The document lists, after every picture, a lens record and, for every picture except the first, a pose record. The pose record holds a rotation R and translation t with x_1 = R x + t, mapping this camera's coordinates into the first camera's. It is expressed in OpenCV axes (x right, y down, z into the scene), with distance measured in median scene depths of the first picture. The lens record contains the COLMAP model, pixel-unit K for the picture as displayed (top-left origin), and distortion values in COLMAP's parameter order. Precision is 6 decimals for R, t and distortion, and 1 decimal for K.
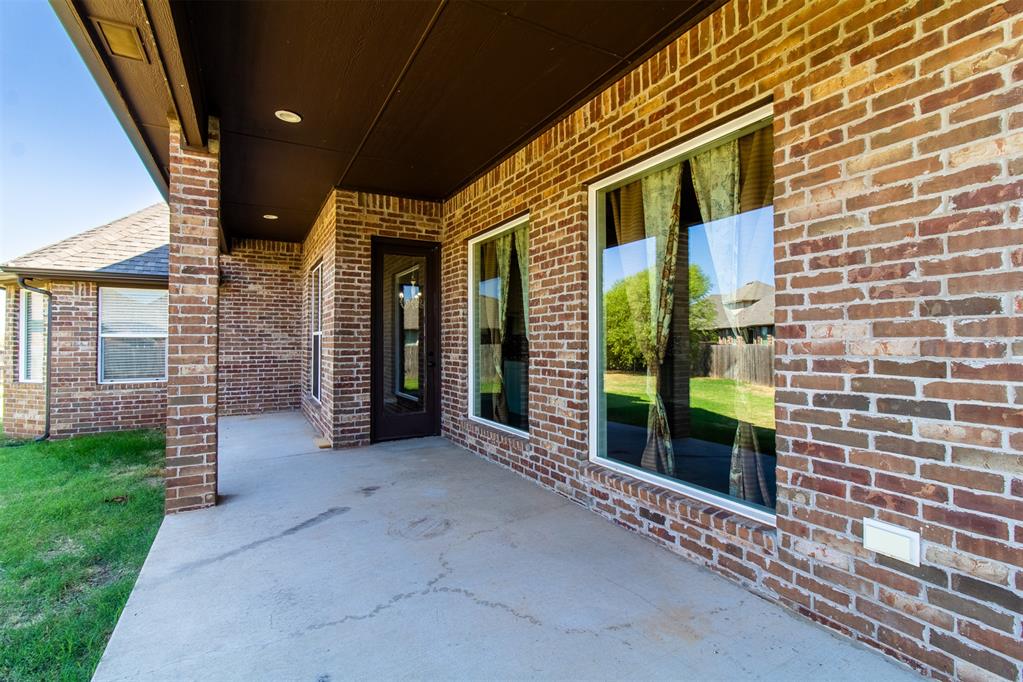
lens RADIAL K [[474.8, 0, 513.1], [0, 474.8, 337.7], [0, 0, 1]] dist [0.000605, 0.000941]
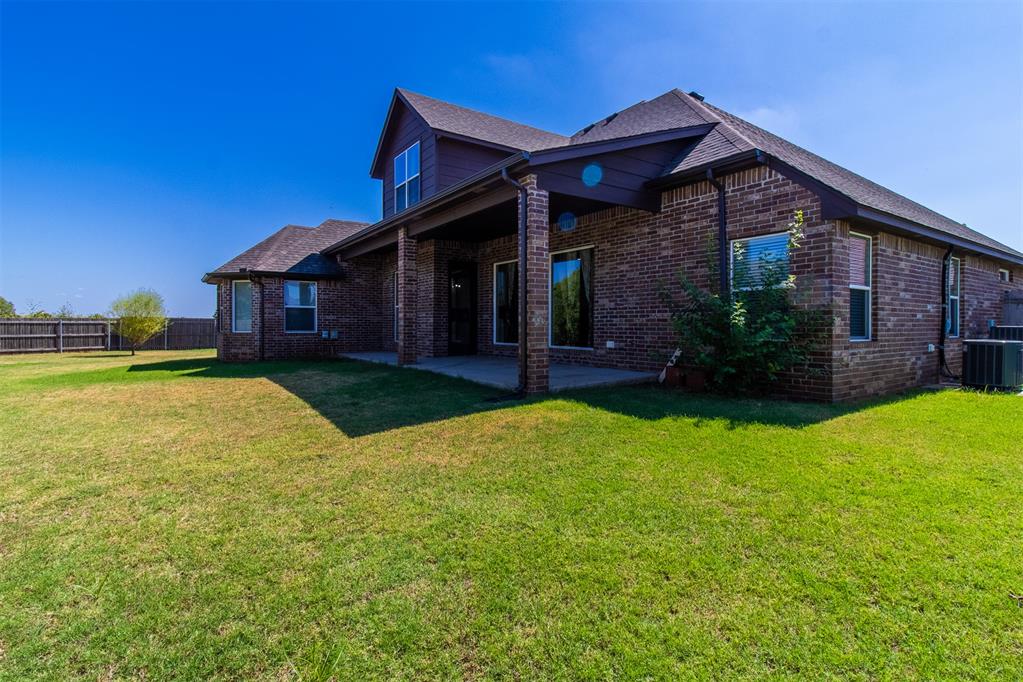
lens RADIAL K [[474.8, 0, 511.7], [0, 474.8, 335.2], [0, 0, 1]] dist [0.000605, 0.000941]
pose [[0.995935, 0.001877, 0.090059, -0.312551], [-0.004674, 0.999513, 0.030850, 0.090829], [-0.089957, -0.031145, 0.995459, -1.811001]]
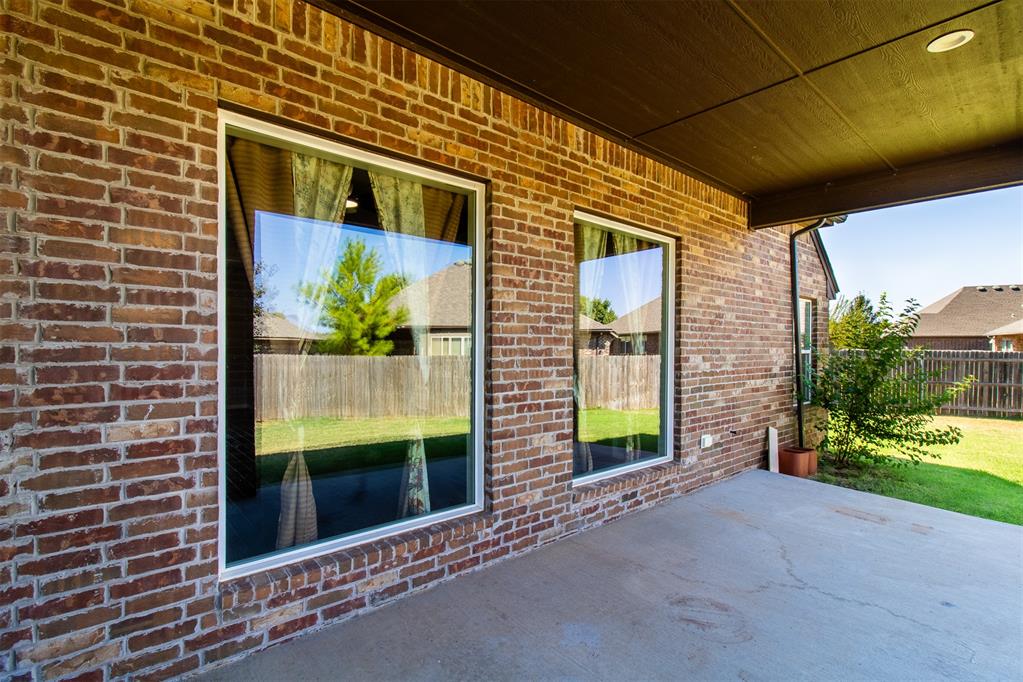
lens RADIAL K [[474.8, 0, 517.9], [0, 474.8, 355.4], [0, 0, 1]] dist [0.000605, 0.000941]
pose [[-0.198463, -0.013793, 0.980011, -0.740933], [-0.012754, 0.999853, 0.011489, -0.026132], [-0.980025, -0.010219, -0.198610, 1.227578]]
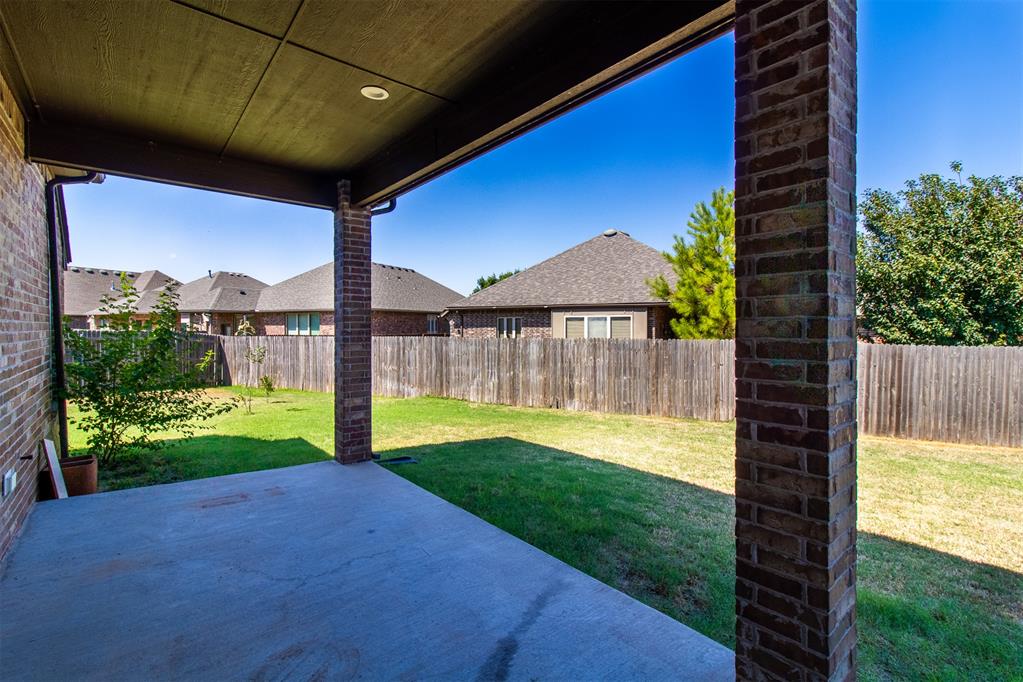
lens RADIAL K [[474.8, 0, 507.4], [0, 474.8, 332.9], [0, 0, 1]] dist [0.000605, 0.000941]
pose [[-0.986839, 0.002478, -0.161688, -0.296914], [0.002655, 0.999996, -0.000882, -0.031648], [0.161685, -0.001299, -0.986842, 1.387696]]
